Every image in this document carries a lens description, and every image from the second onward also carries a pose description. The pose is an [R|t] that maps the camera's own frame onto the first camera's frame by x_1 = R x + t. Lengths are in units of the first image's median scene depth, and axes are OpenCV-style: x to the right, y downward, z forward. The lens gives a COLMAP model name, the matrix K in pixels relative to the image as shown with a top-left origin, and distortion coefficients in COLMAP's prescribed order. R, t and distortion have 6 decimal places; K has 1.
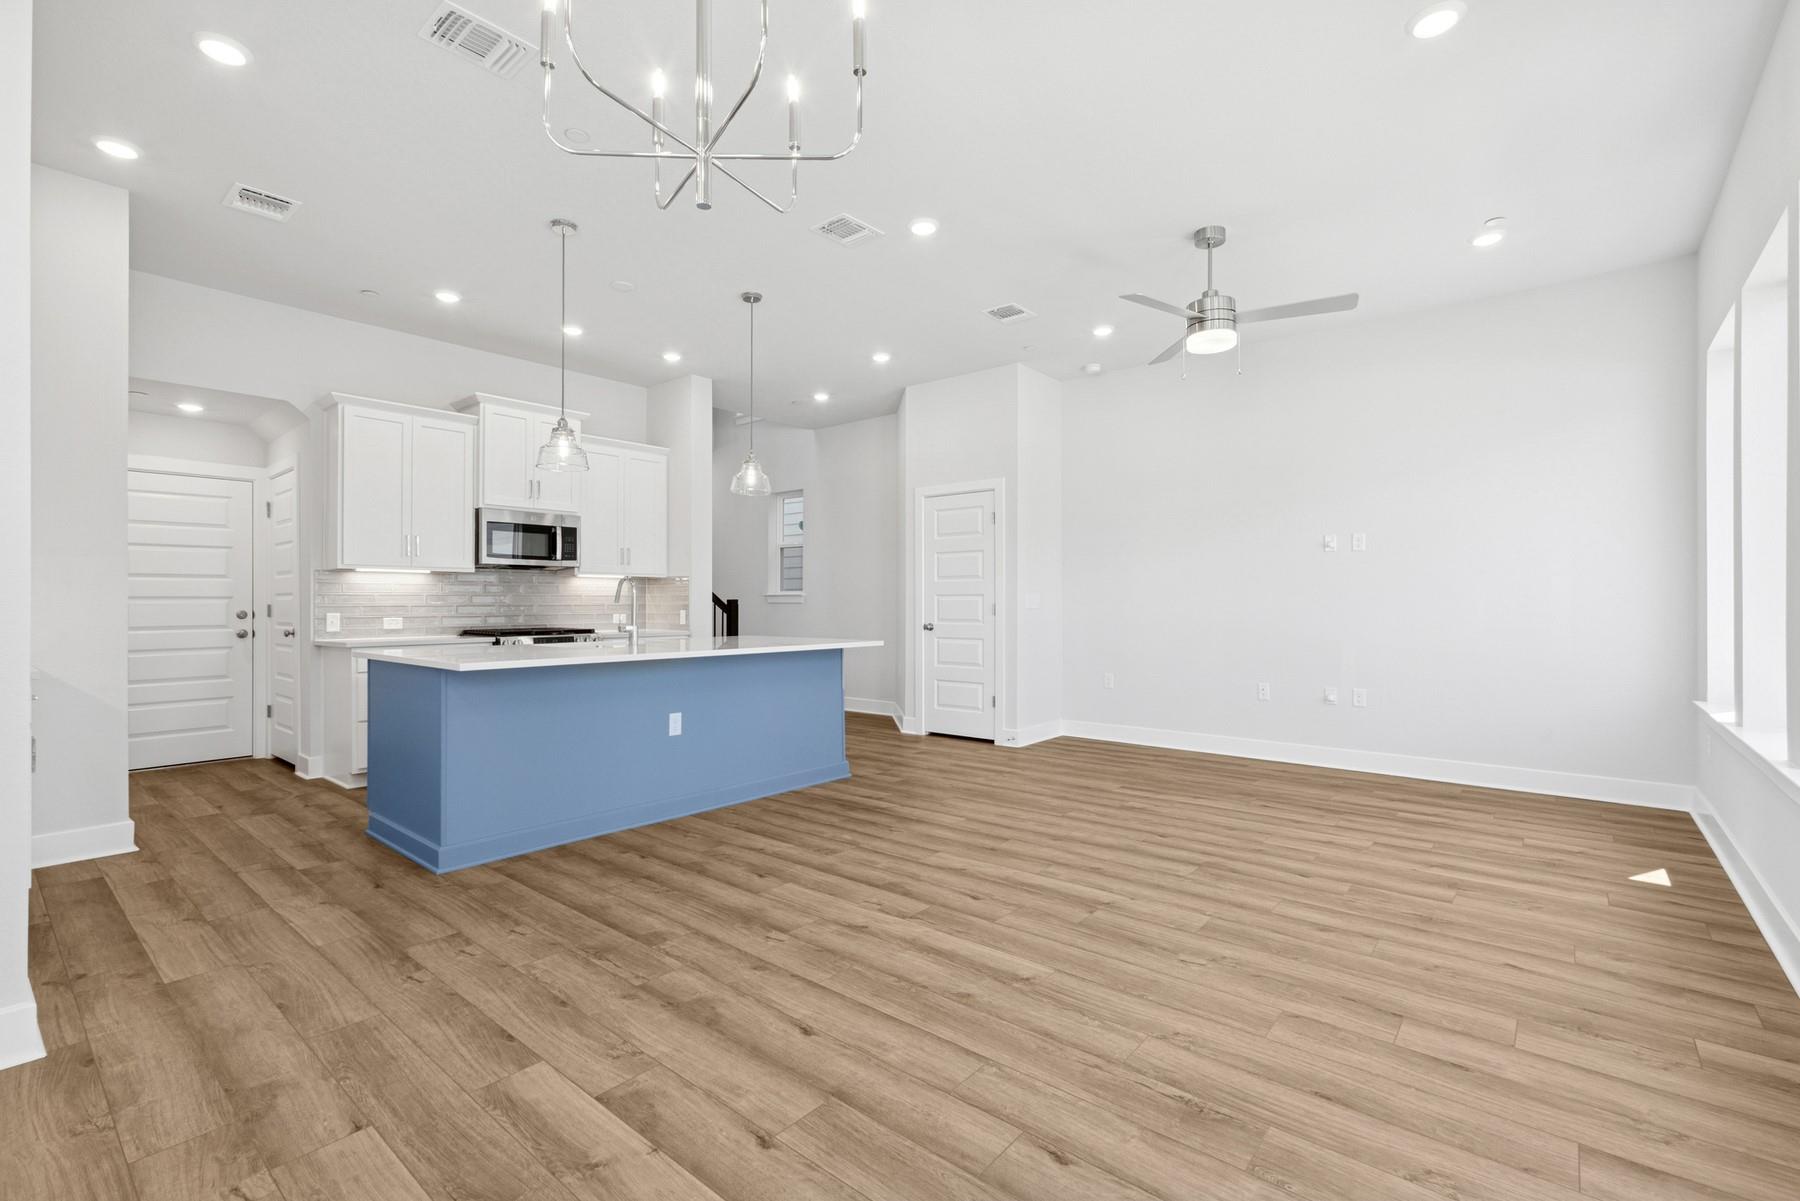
lens RADIAL K [[812.1, 0, 900.5], [0, 812.1, 602.2], [0, 0, 1]] dist [-0.013275, 0.009365]
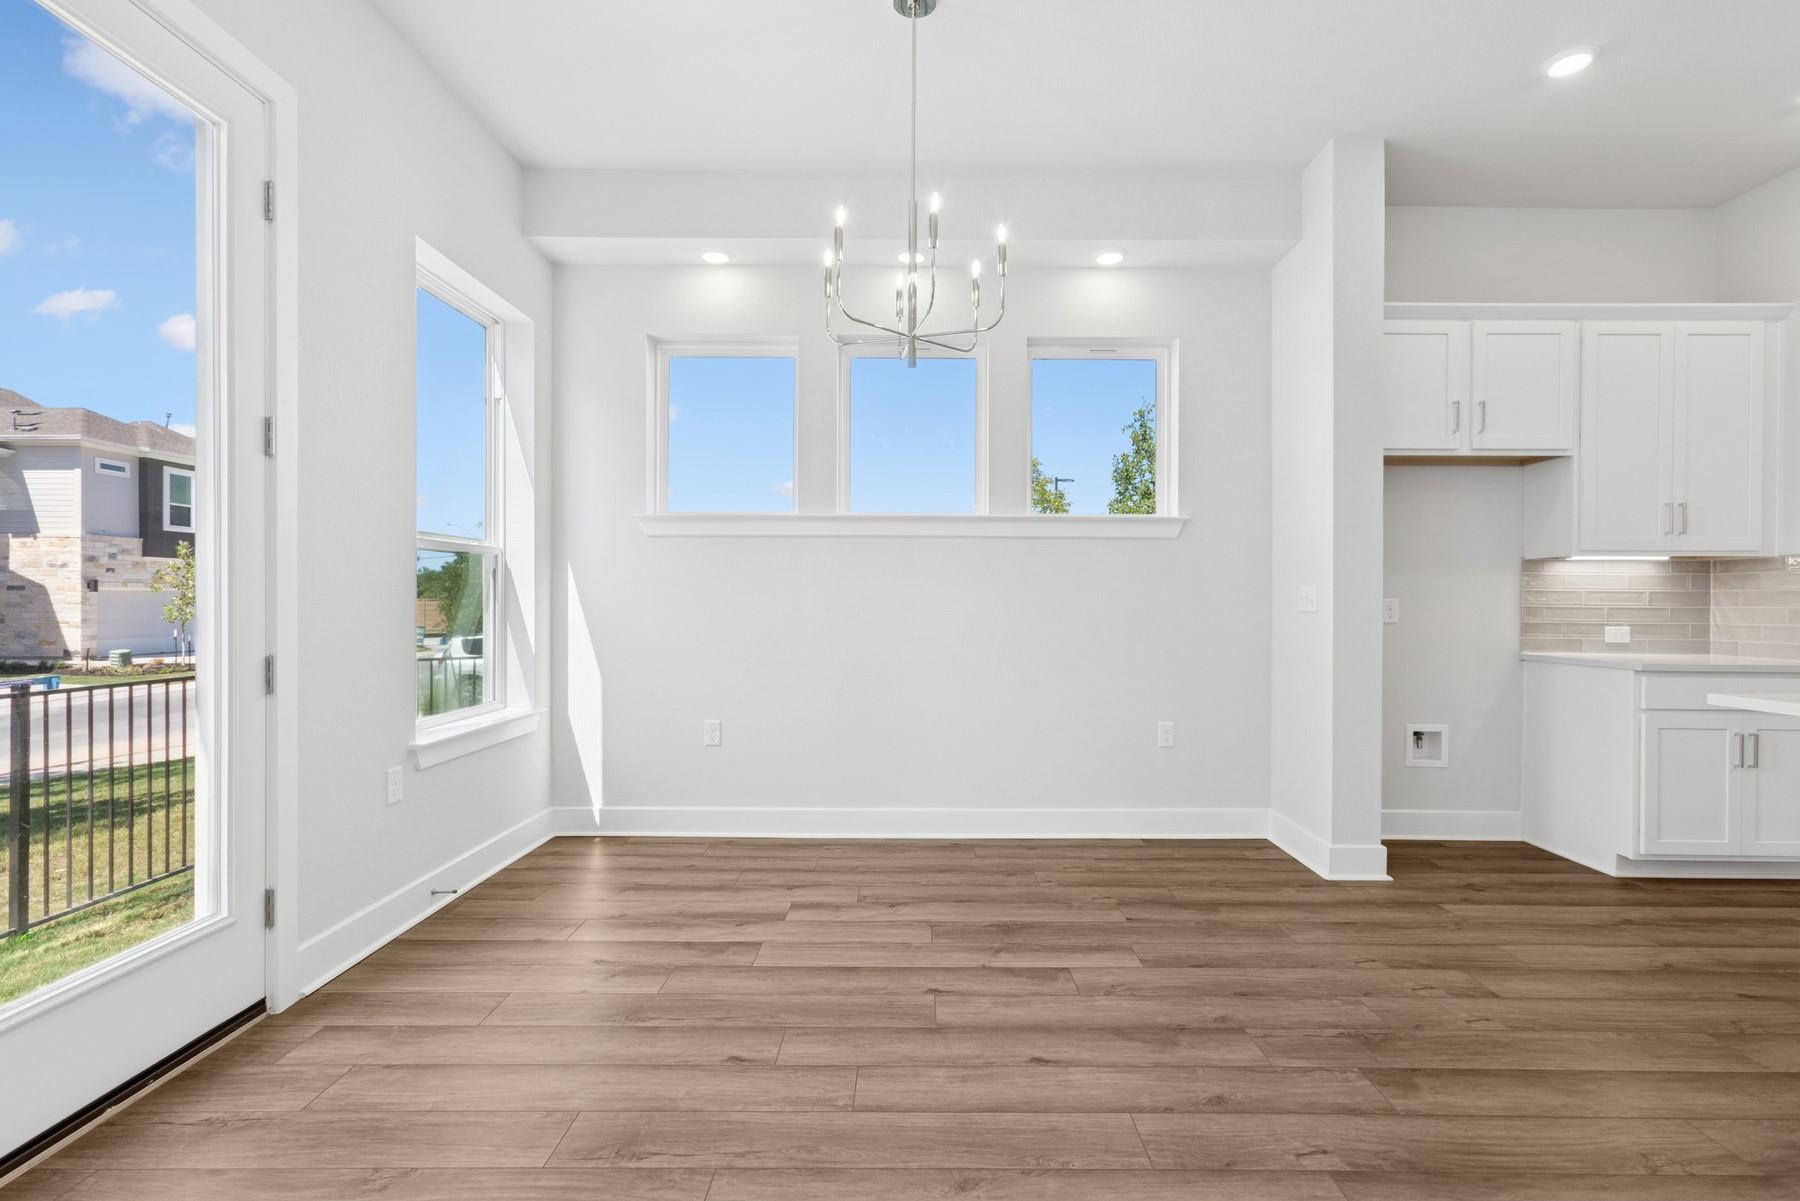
lens RADIAL K [[812.1, 0, 914.3], [0, 812.1, 605.8], [0, 0, 1]] dist [-0.013275, 0.009365]
pose [[-0.772502, 0.000970, -0.635012, 0.418512], [-0.003054, 0.999982, 0.005243, 0.000174], [0.635005, 0.005990, -0.772485, 1.156933]]
